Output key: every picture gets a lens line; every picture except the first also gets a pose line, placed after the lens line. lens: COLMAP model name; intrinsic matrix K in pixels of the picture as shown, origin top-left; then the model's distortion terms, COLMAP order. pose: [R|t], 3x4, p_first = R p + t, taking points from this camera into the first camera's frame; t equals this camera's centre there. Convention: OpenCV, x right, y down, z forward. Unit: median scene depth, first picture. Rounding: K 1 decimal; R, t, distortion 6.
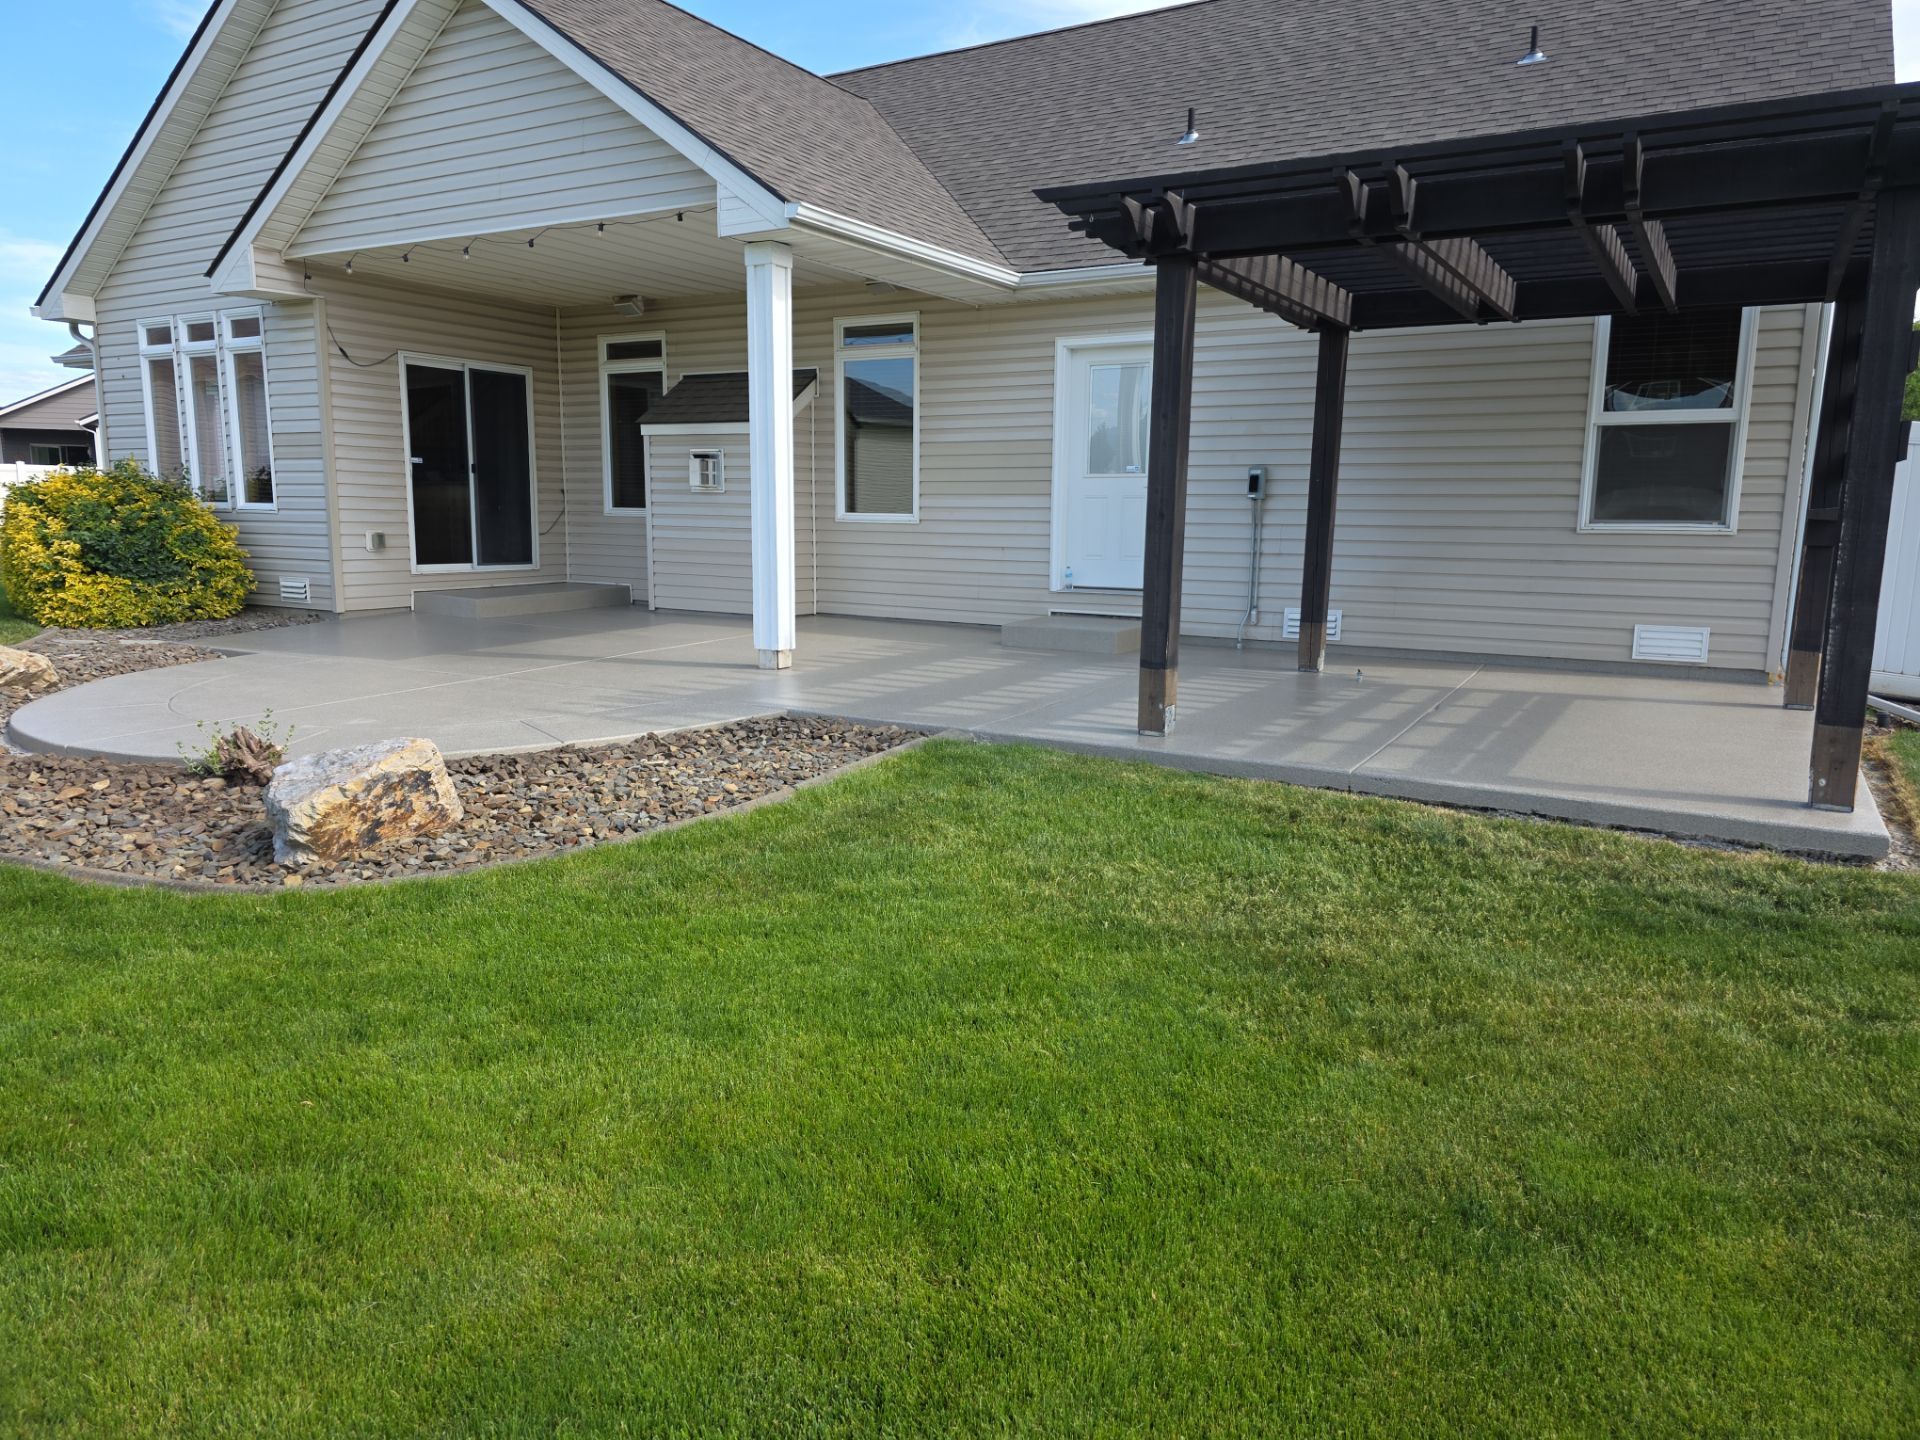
lens RADIAL K [[1301.0, 0, 958.2], [0, 1301.0, 713.1], [0, 0, 1]] dist [0.041072, -0.003674]
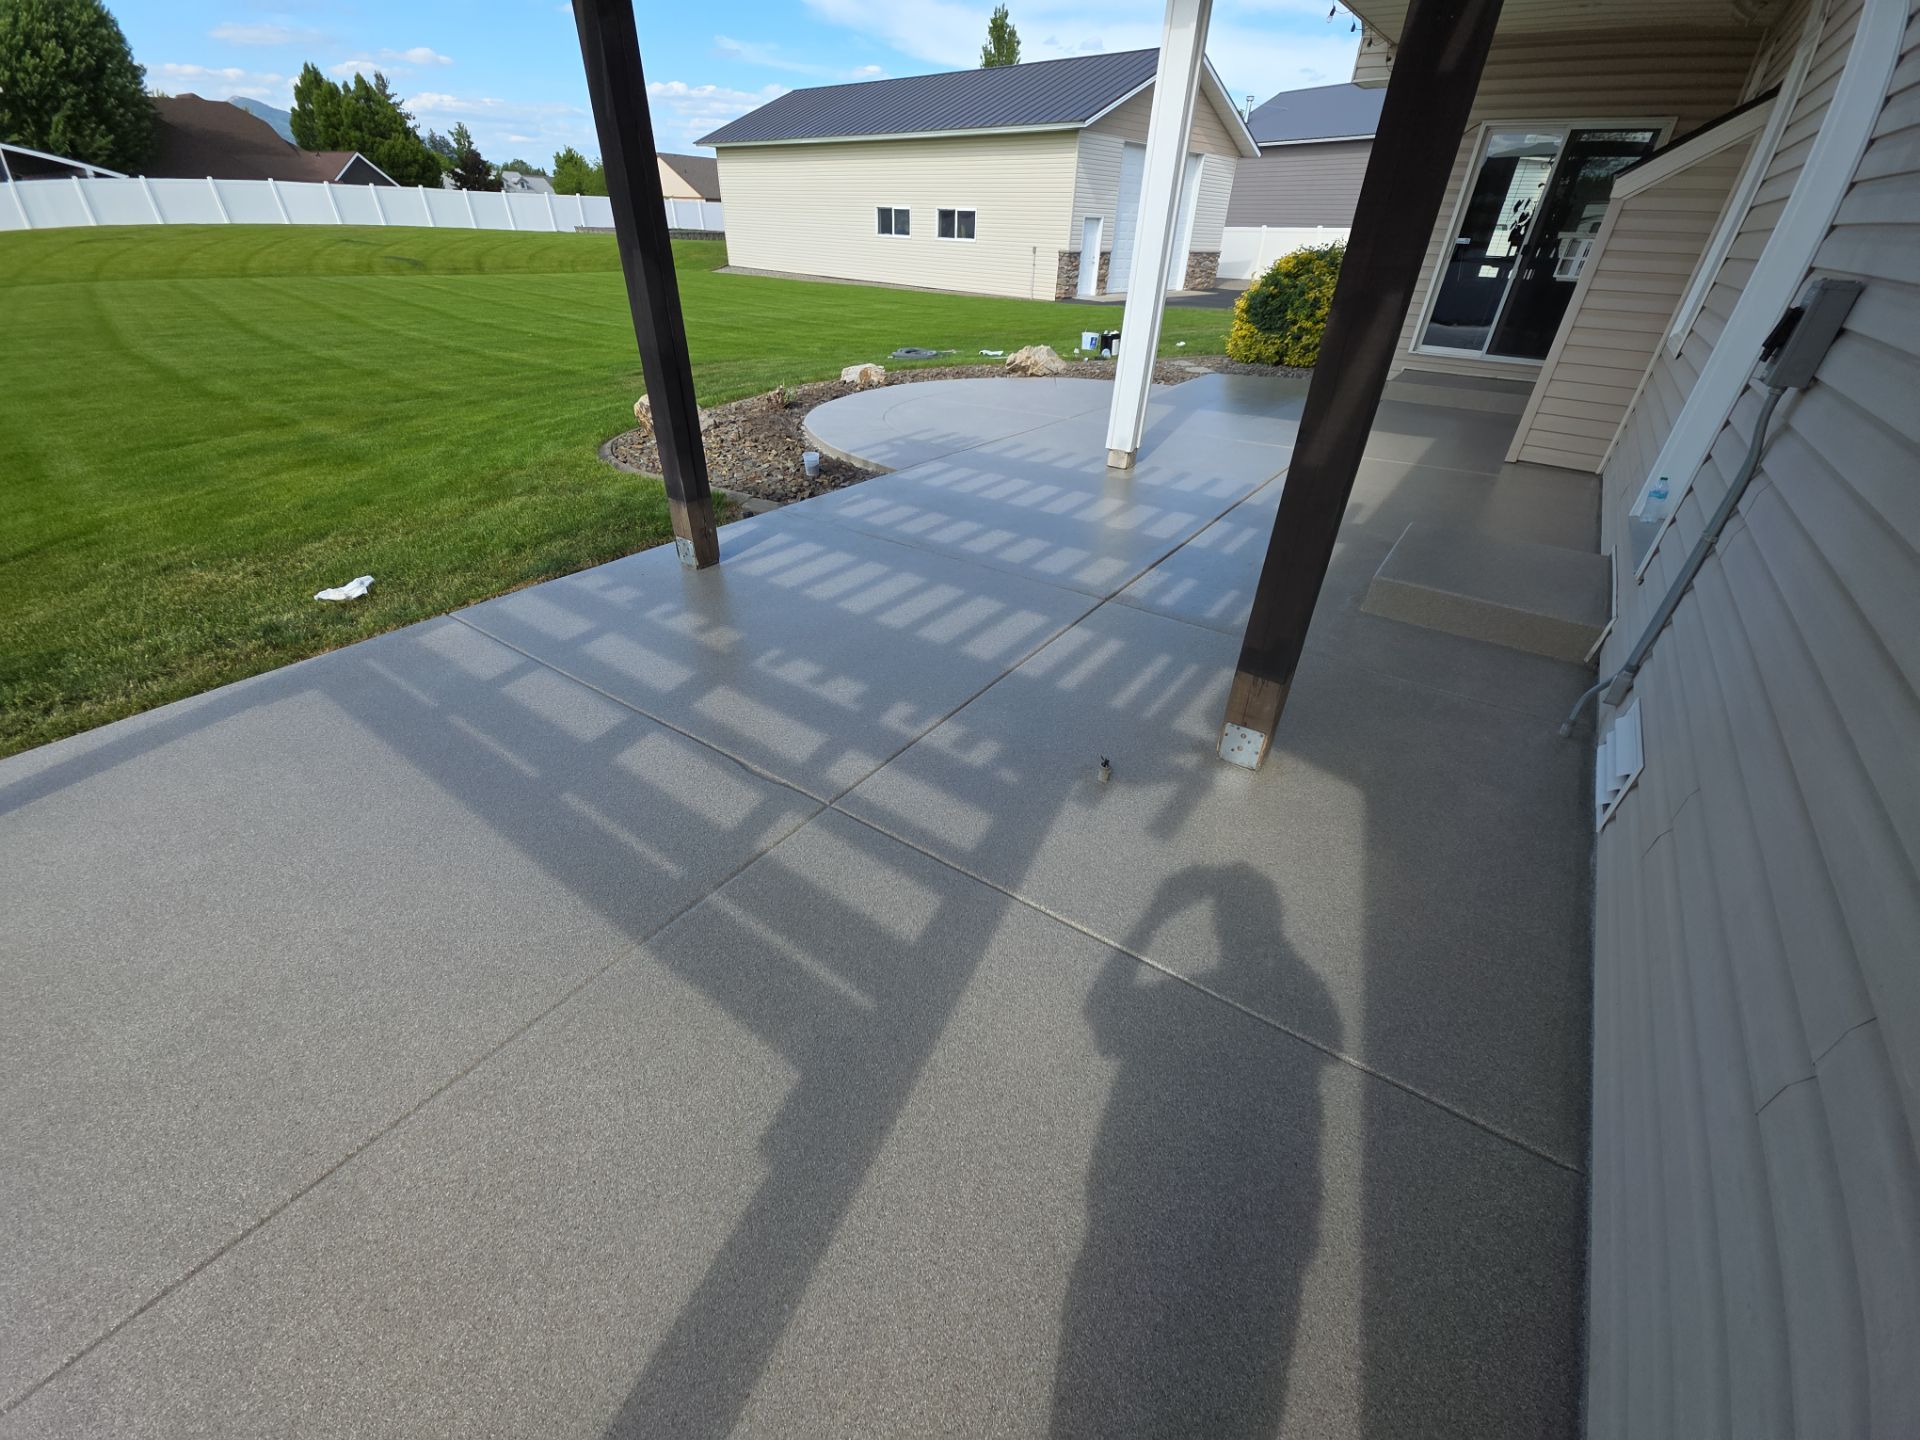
lens RADIAL K [[763.7, 0, 965.2], [0, 763.7, 737.7], [0, 0, 1]] dist [0.001629, -0.000239]
pose [[-0.083939, 0.548116, -0.832180, 0.421726], [-0.191444, 0.810699, 0.553278, -0.144894], [0.977908, 0.205757, 0.036884, 0.738149]]
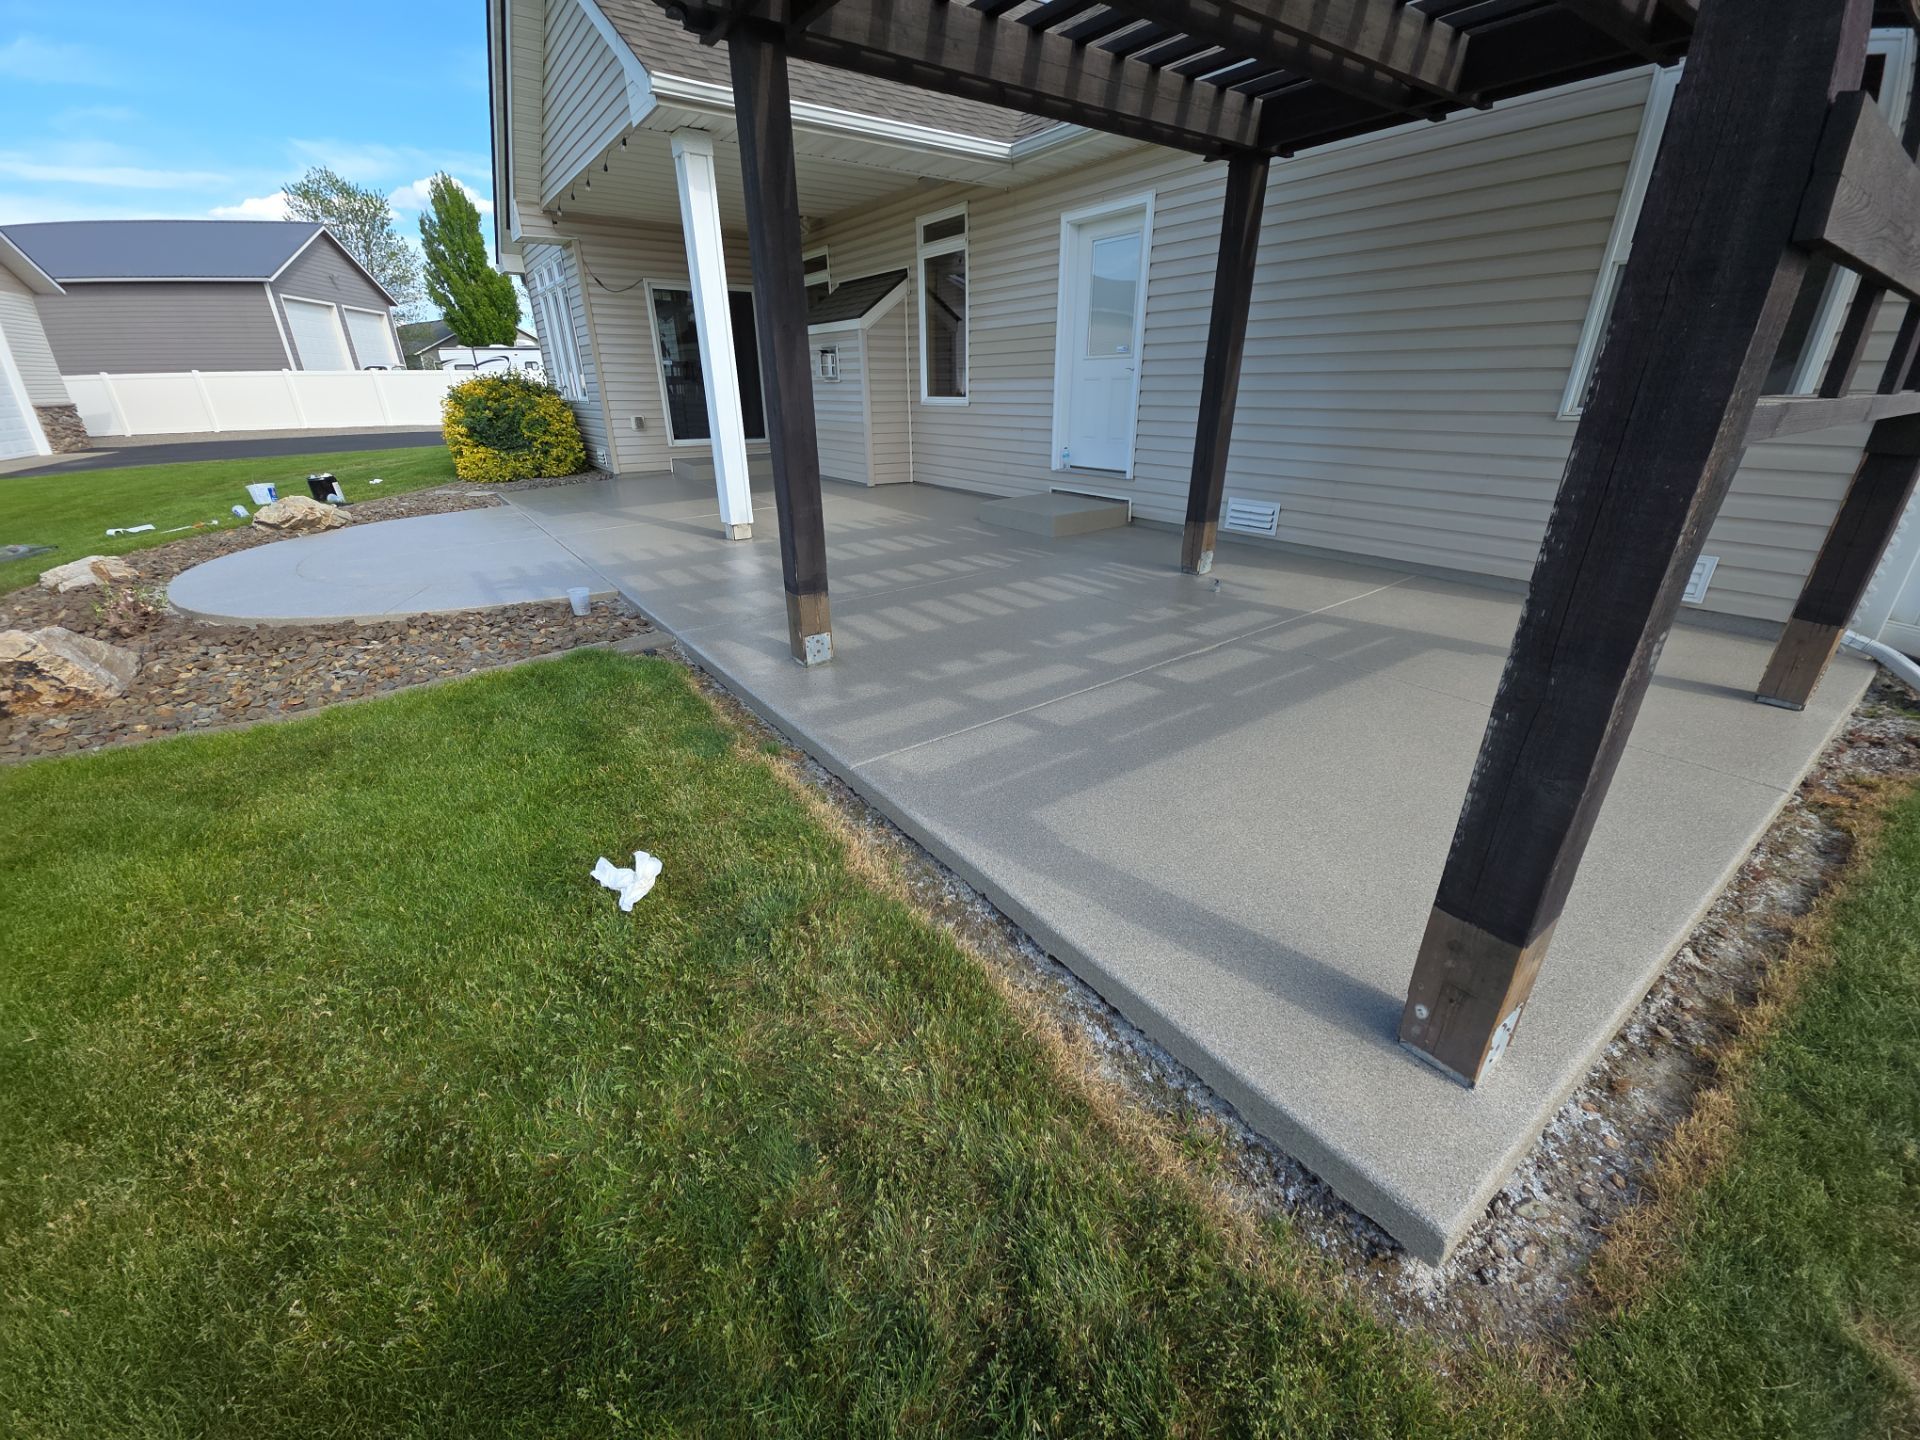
lens RADIAL K [[763.7, 0, 955.5], [0, 763.7, 720.8], [0, 0, 1]] dist [0.001629, -0.000239]
pose [[0.916892, 0.144581, -0.372029, 0.272601], [-0.046088, 0.964203, 0.261130, -0.053374], [0.396465, -0.222282, 0.890733, 0.329680]]
